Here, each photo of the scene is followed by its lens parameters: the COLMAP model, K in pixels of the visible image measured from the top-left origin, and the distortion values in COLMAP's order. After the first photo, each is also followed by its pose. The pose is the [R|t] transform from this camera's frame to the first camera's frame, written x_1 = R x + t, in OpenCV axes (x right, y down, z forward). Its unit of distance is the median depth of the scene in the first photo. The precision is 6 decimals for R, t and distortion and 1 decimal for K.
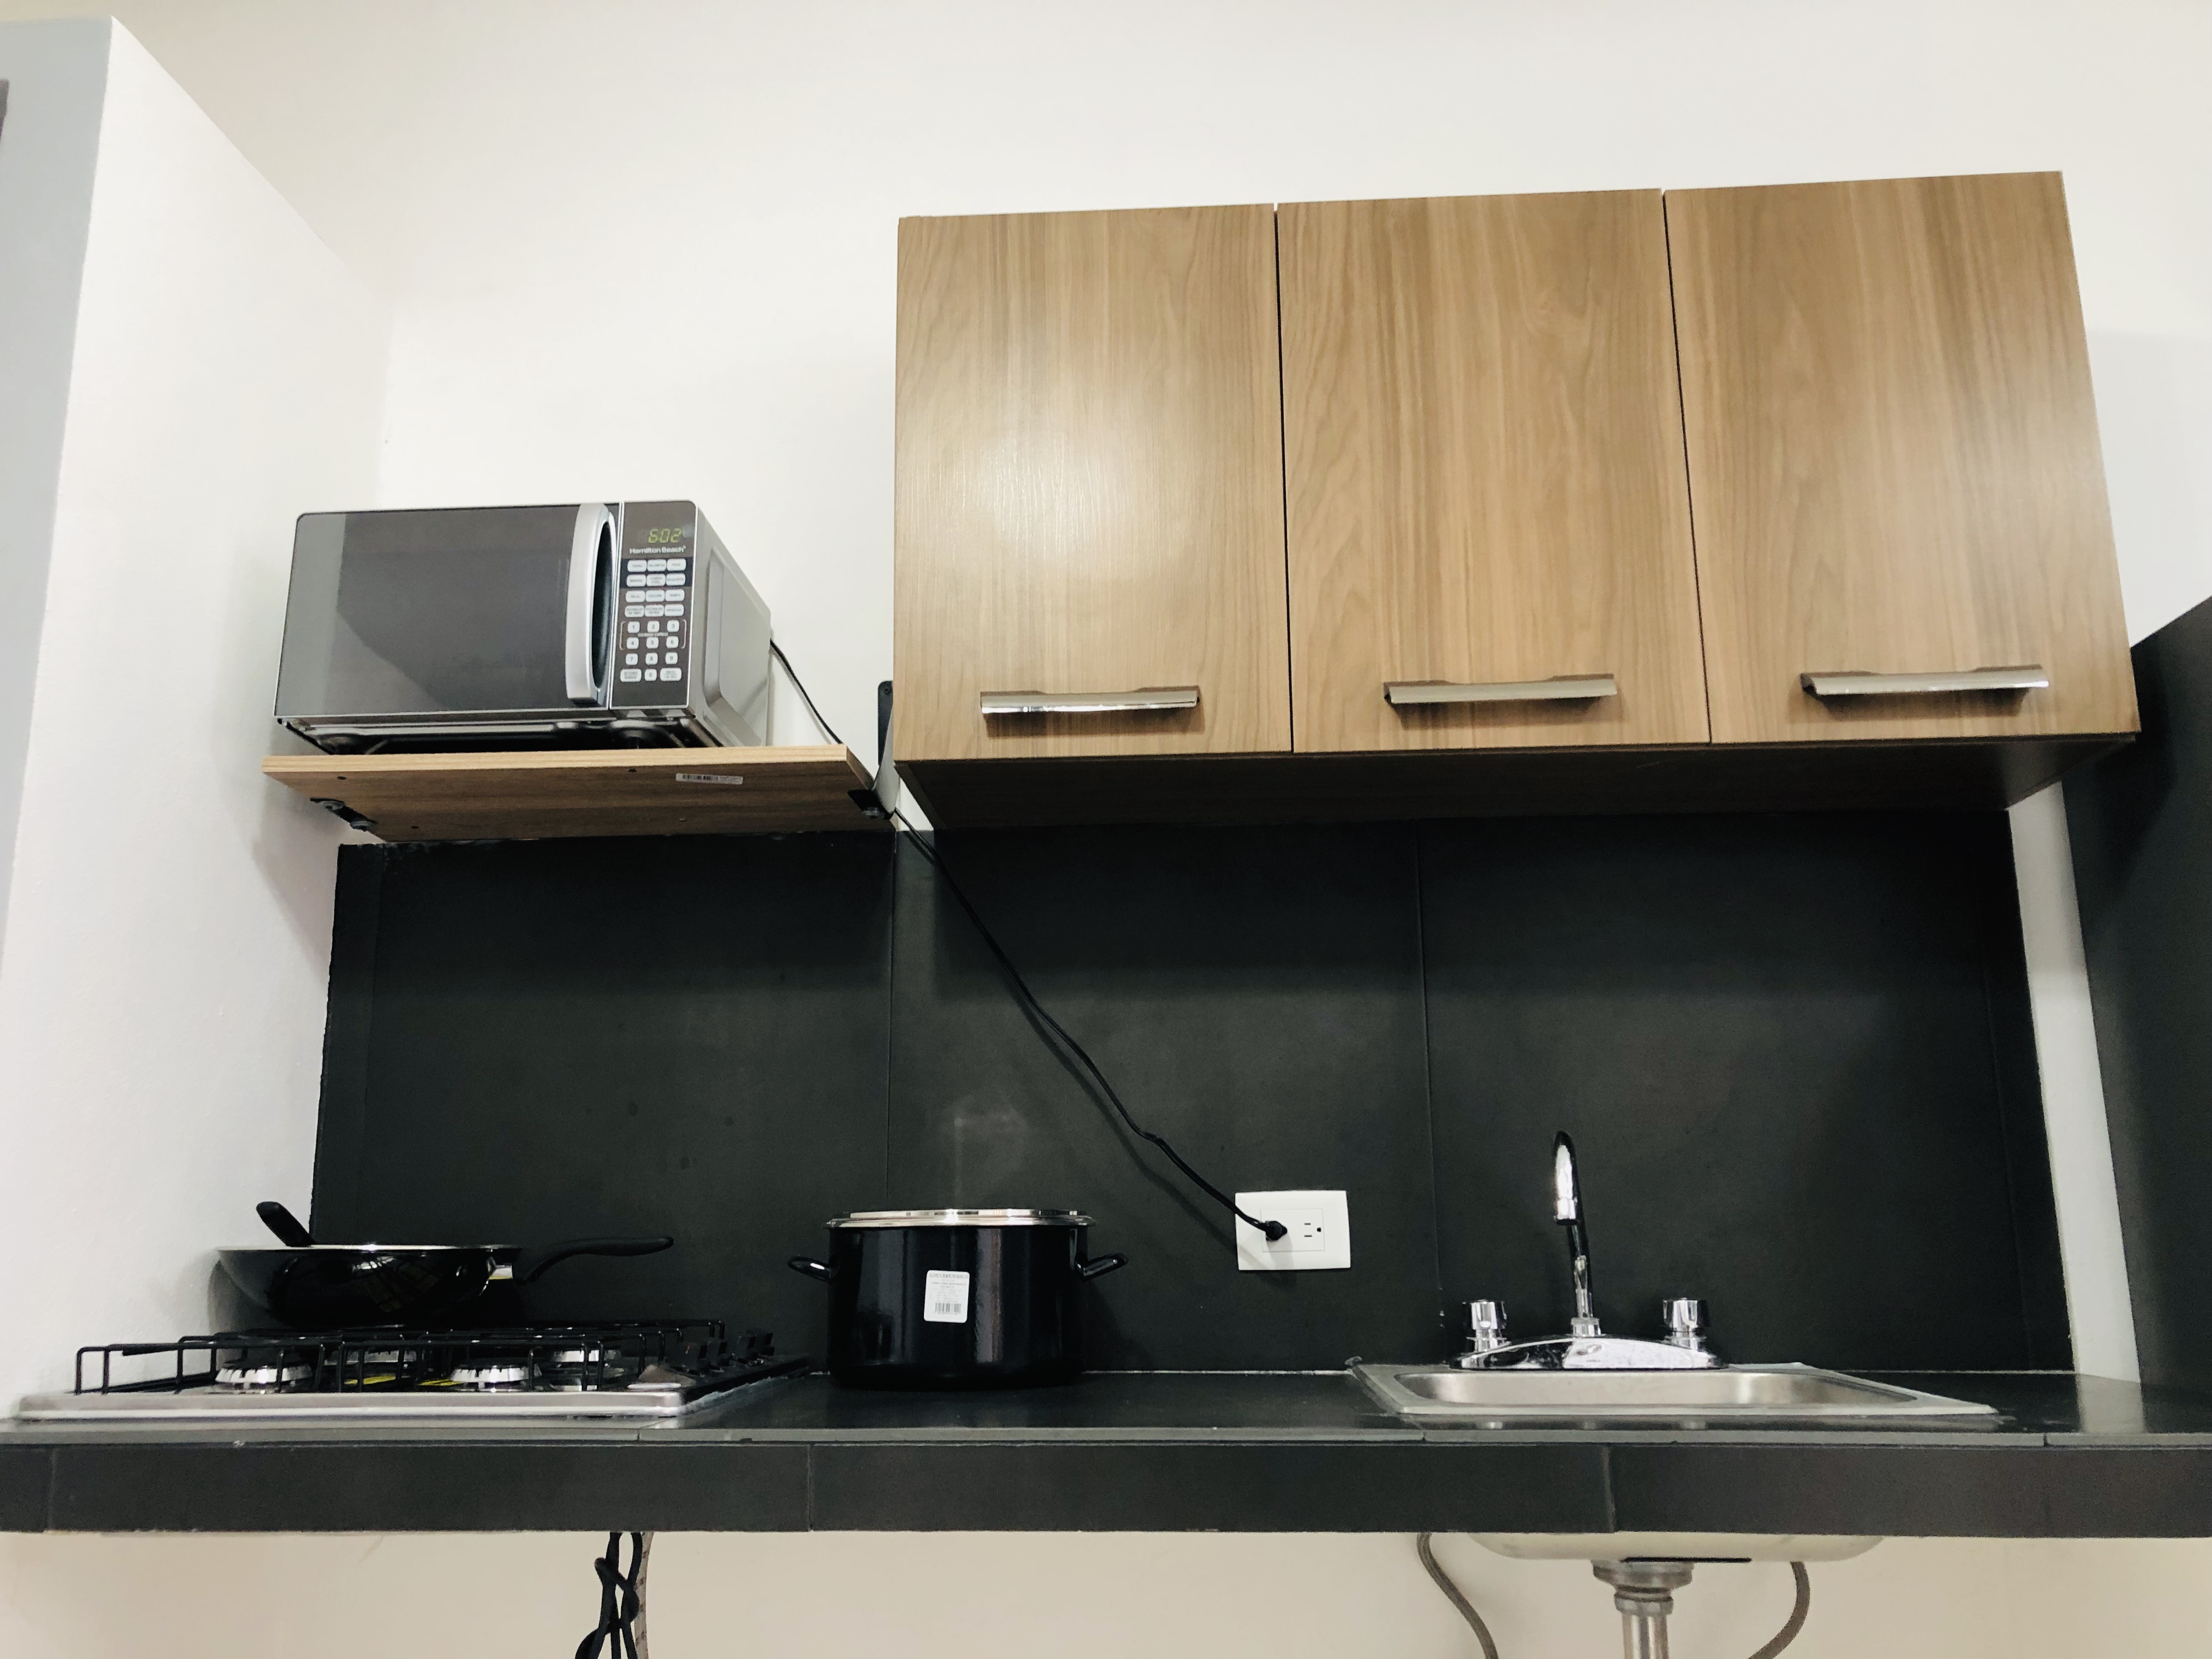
lens RADIAL K [[1810.8, 0, 1091.6], [0, 1810.8, 819.6], [0, 0, 1]] dist [0.036899, -0.039048]
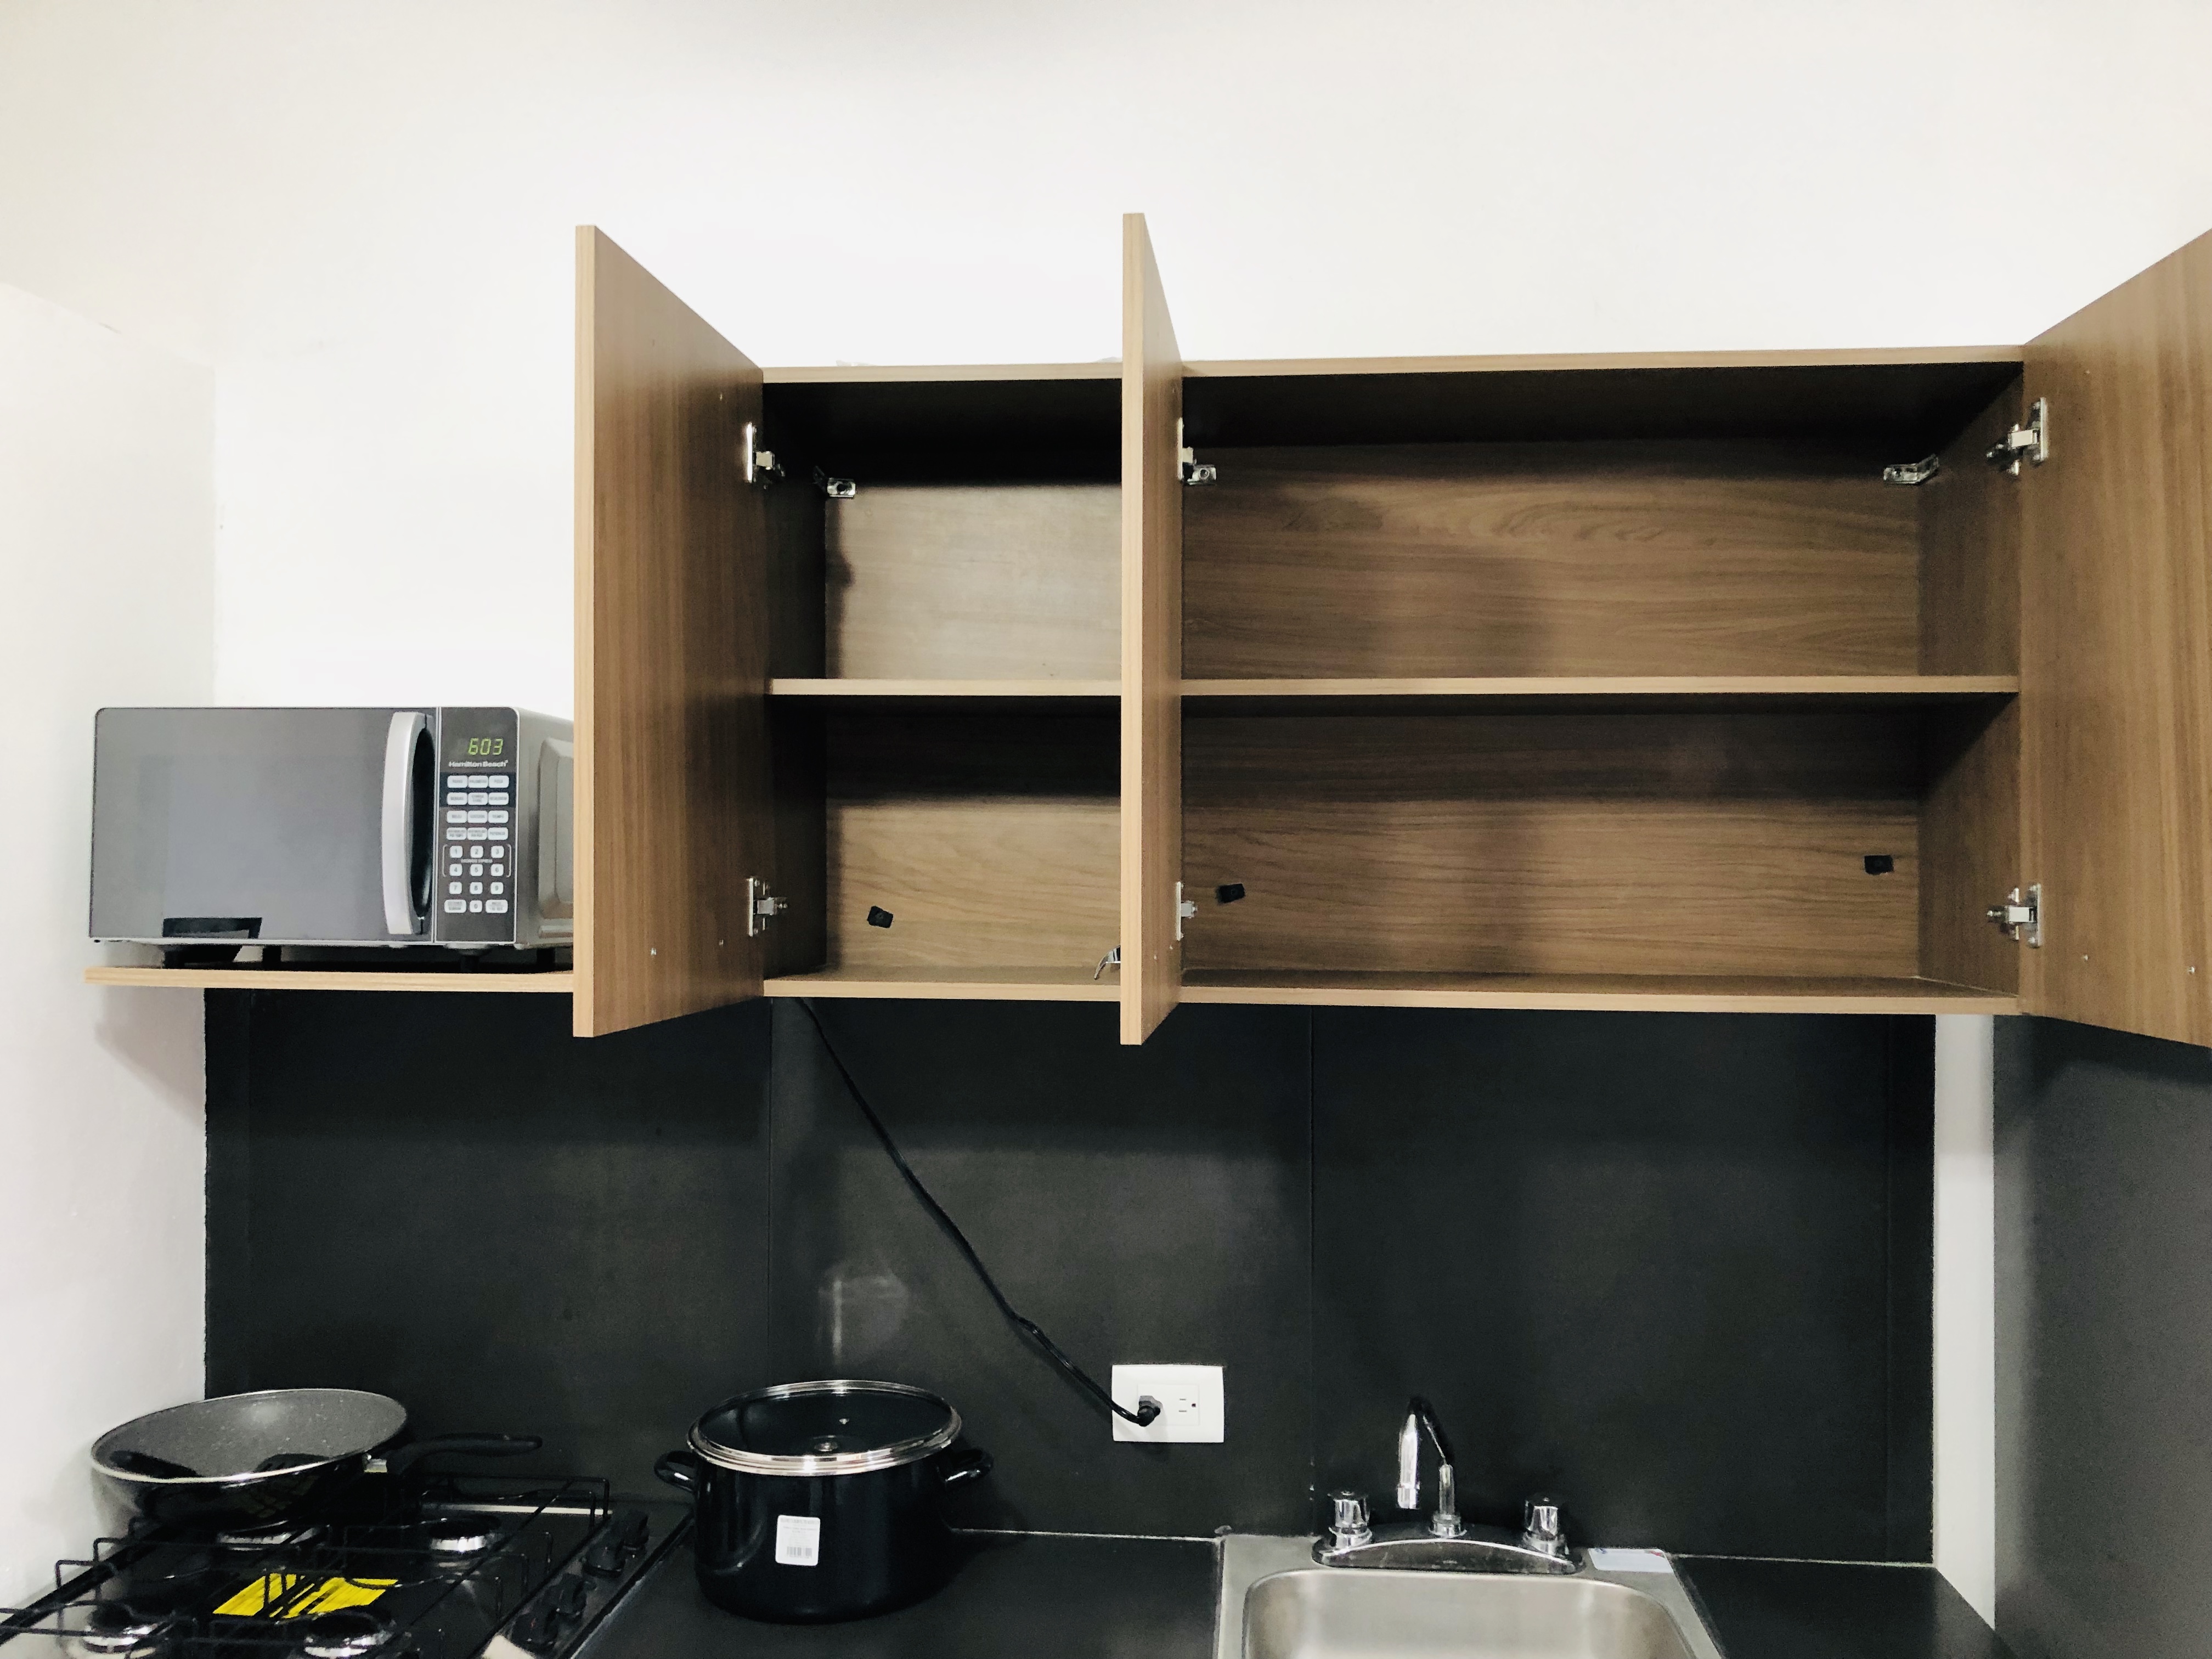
lens RADIAL K [[1810.8, 0, 1104.9], [0, 1810.8, 848.7], [0, 0, 1]] dist [0.036899, -0.039048]
pose [[0.999517, 0.011444, -0.028877, 0.109148], [-0.004709, 0.974734, 0.223319, -0.318457], [0.030704, -0.223076, 0.974317, 0.097089]]
